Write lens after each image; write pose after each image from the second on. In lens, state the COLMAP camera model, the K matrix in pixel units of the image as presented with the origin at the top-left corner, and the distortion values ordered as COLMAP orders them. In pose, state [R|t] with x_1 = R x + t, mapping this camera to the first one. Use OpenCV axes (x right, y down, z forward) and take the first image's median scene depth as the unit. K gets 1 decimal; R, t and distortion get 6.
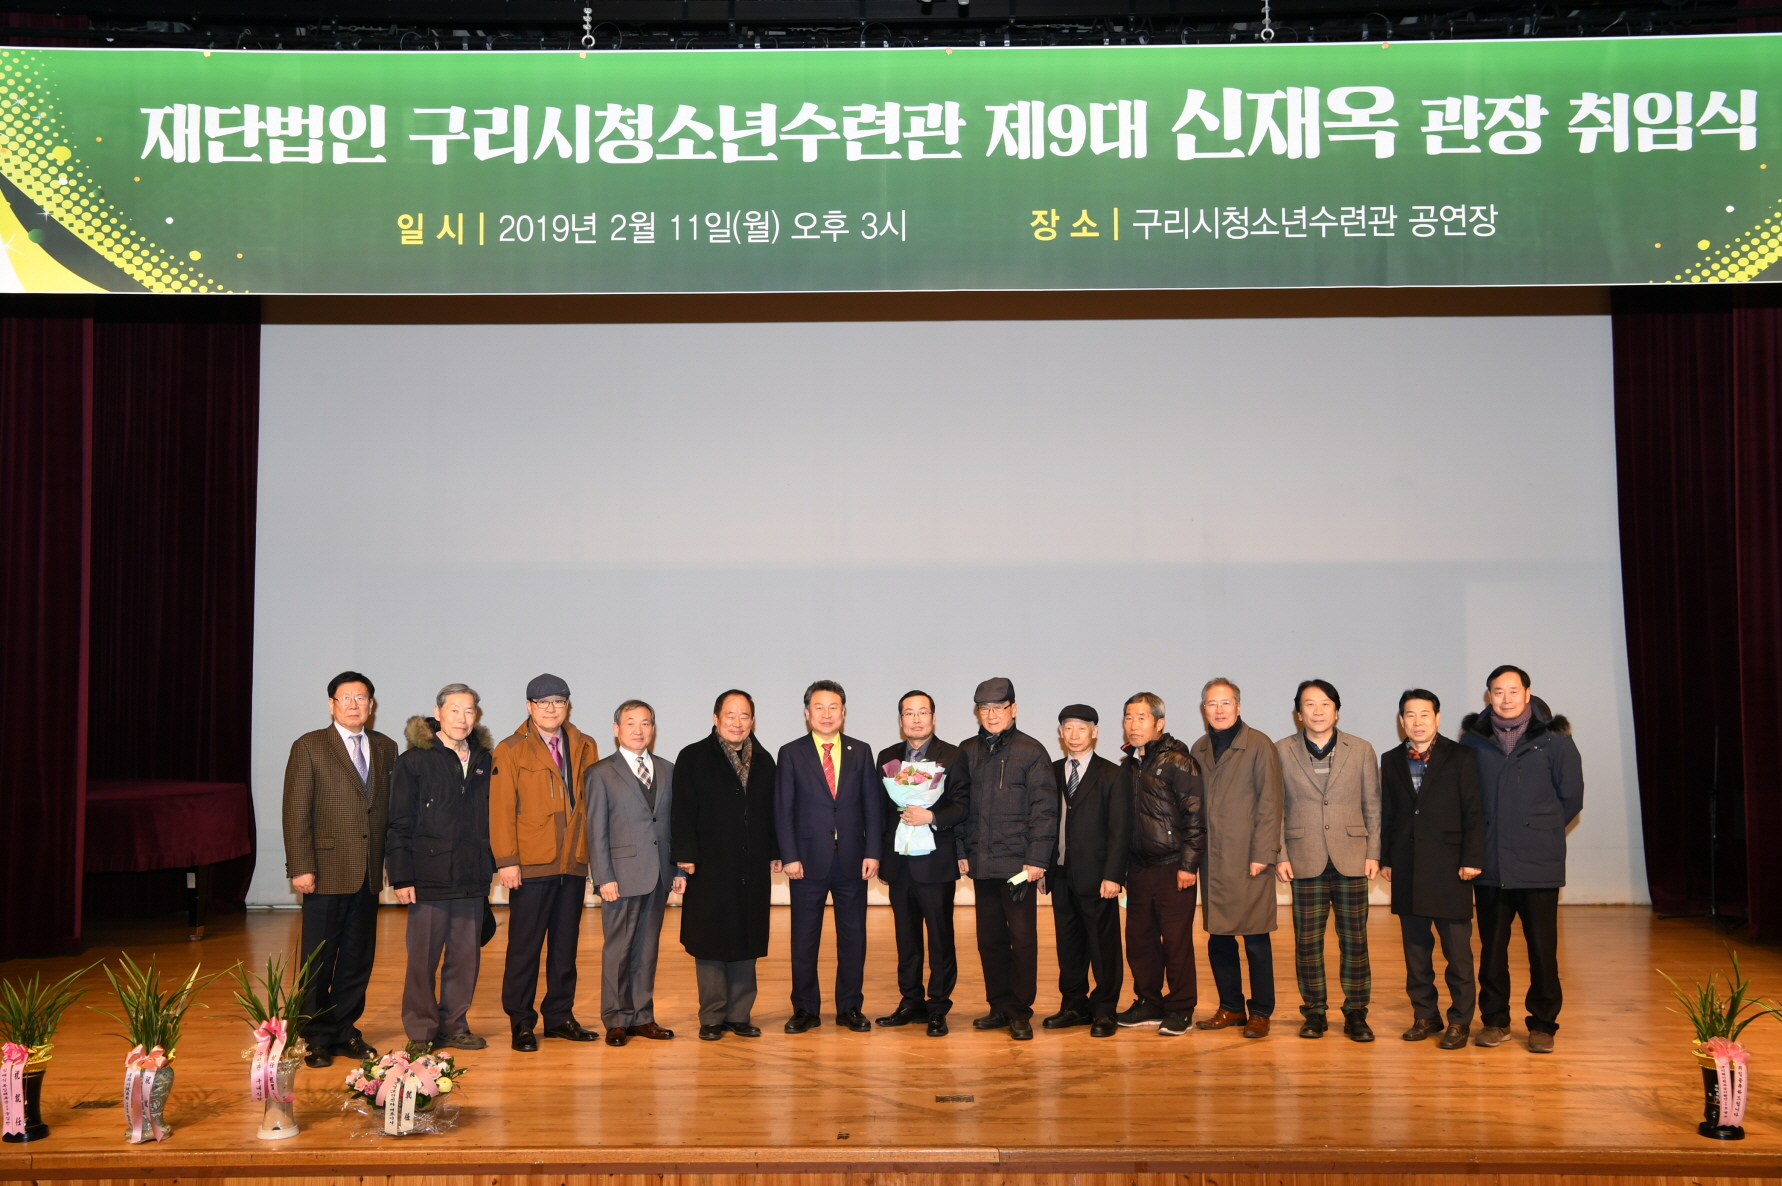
lens RADIAL K [[1909.6, 0, 888.7], [0, 1909.6, 572.9], [0, 0, 1]] dist [0.081369, 0.000000]
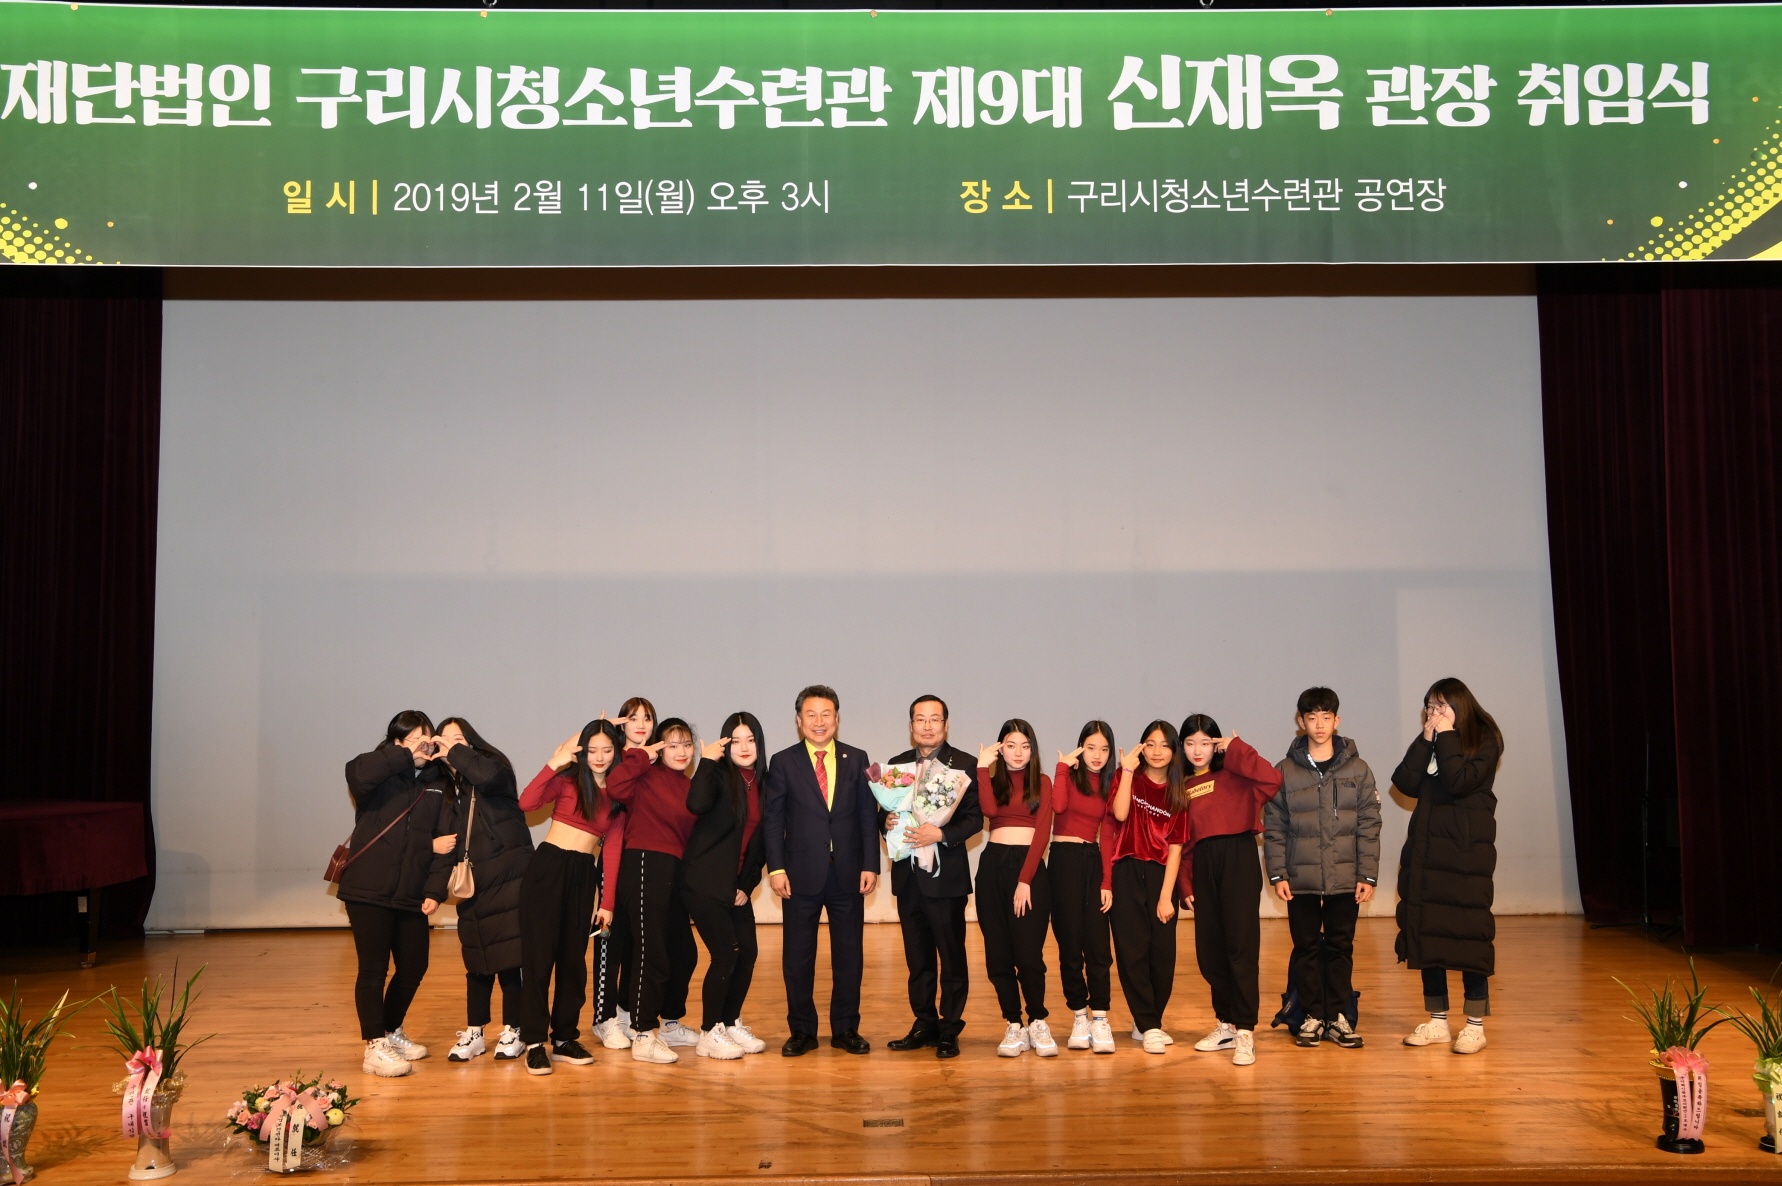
lens RADIAL K [[1559.7, 0, 879.4], [0, 1559.7, 648.9], [0, 0, 1]] dist [0.046659, 0.020443]
pose [[0.999420, -0.003808, 0.033855, 0.006813], [0.004498, 0.999784, -0.020310, 0.057259], [-0.033770, 0.020450, 0.999220, 0.230900]]
